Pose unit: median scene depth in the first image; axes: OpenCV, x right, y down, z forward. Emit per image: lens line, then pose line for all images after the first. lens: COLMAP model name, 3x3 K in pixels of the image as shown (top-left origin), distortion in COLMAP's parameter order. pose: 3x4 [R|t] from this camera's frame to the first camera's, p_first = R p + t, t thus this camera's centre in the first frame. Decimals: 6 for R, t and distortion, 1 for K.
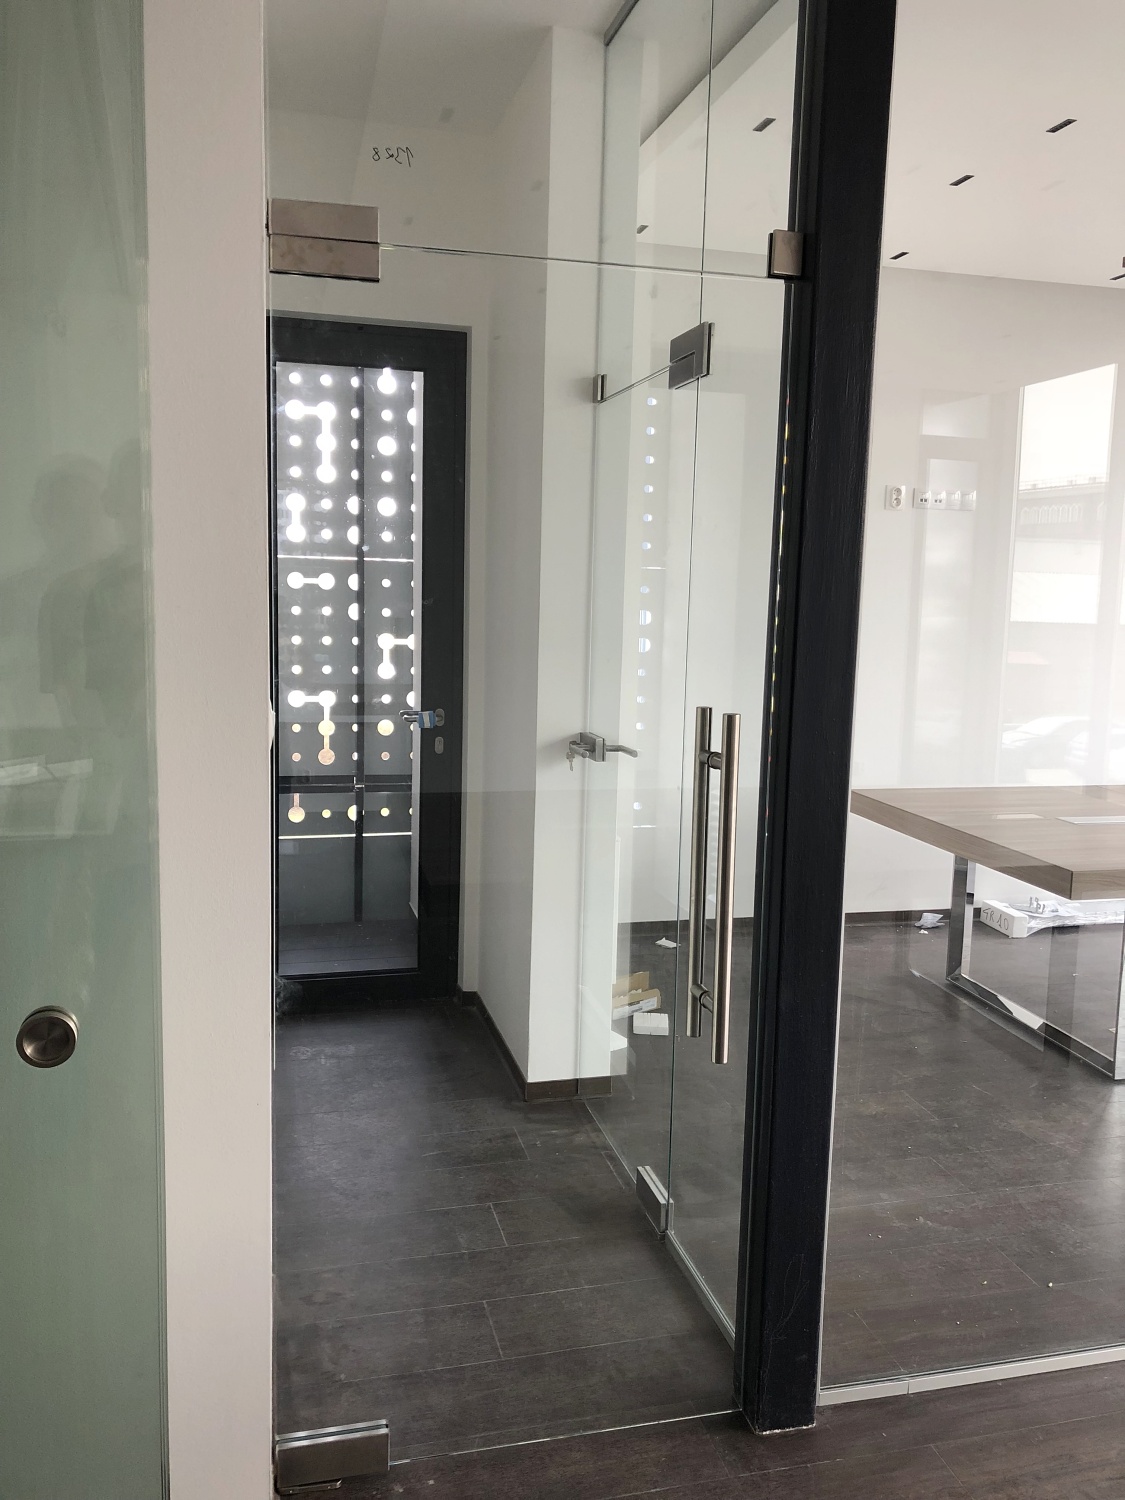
lens RADIAL K [[1230.9, 0, 562.5], [0, 1230.9, 750.0], [0, 0, 1]] dist [-0.017962, 0.070146]
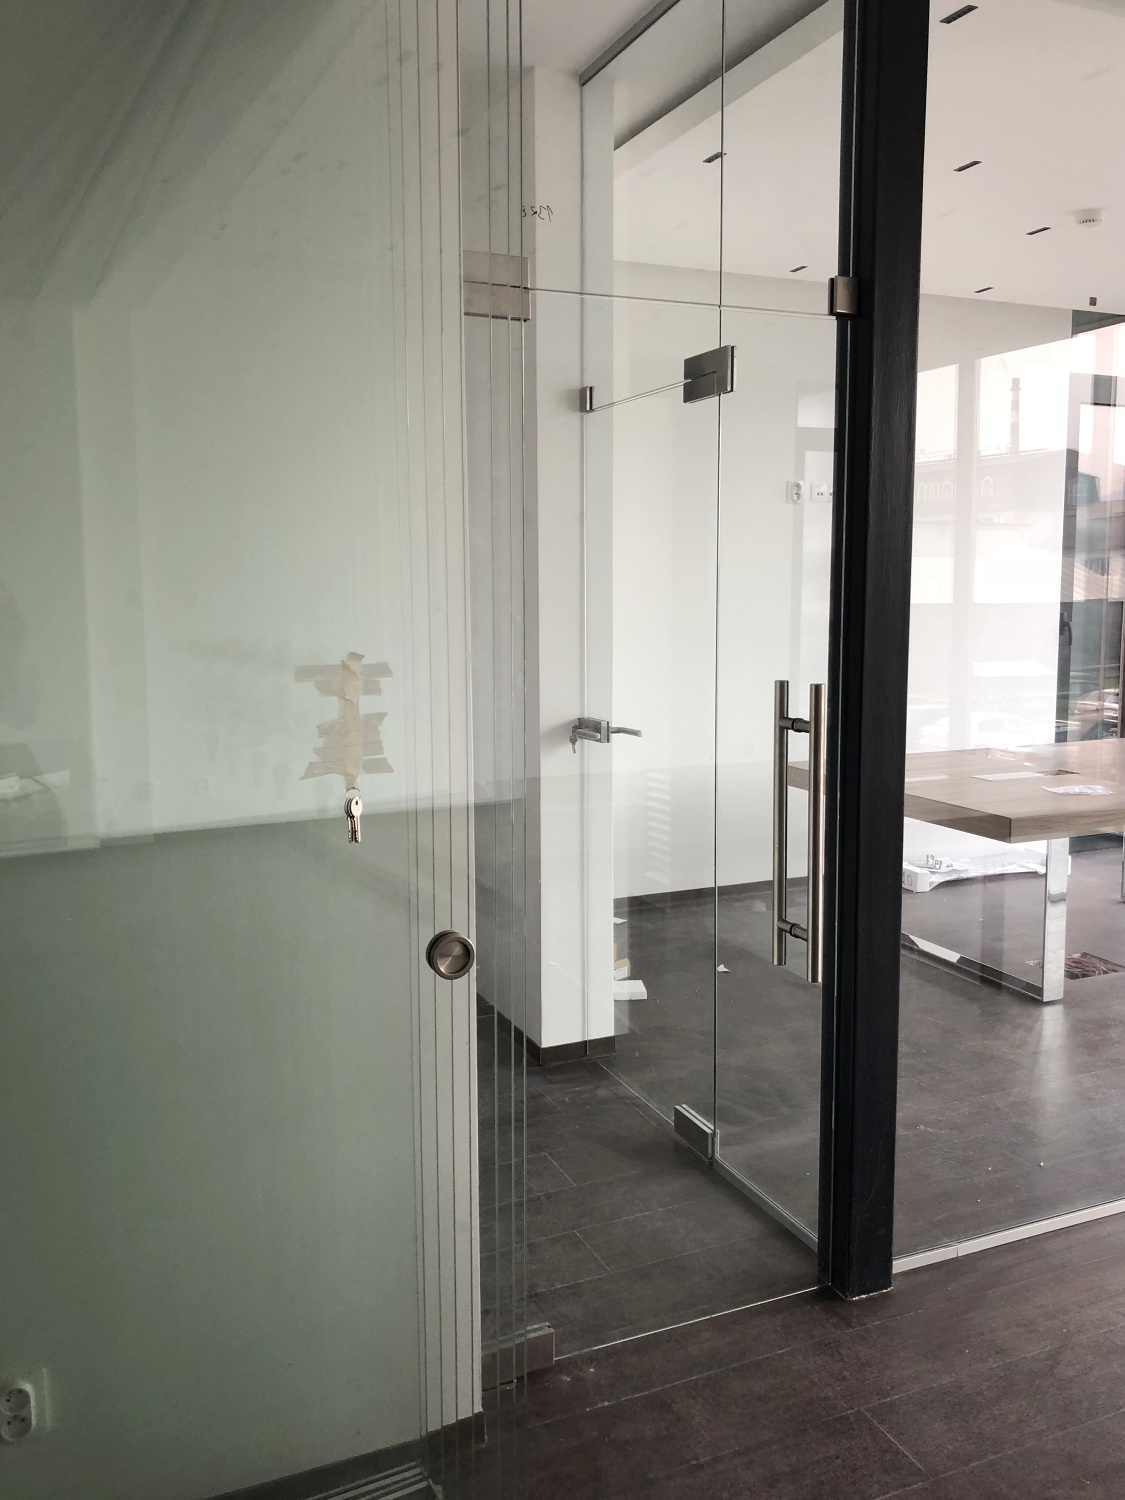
lens RADIAL K [[1274.8, 0, 562.5], [0, 1274.8, 750.0], [0, 0, 1]] dist [0.015236, -0.007914]
pose [[0.985897, -0.053540, 0.158555, -0.189366], [0.053780, 0.998549, 0.002779, 0.010832], [-0.158474, 0.005787, 0.987346, -0.108372]]
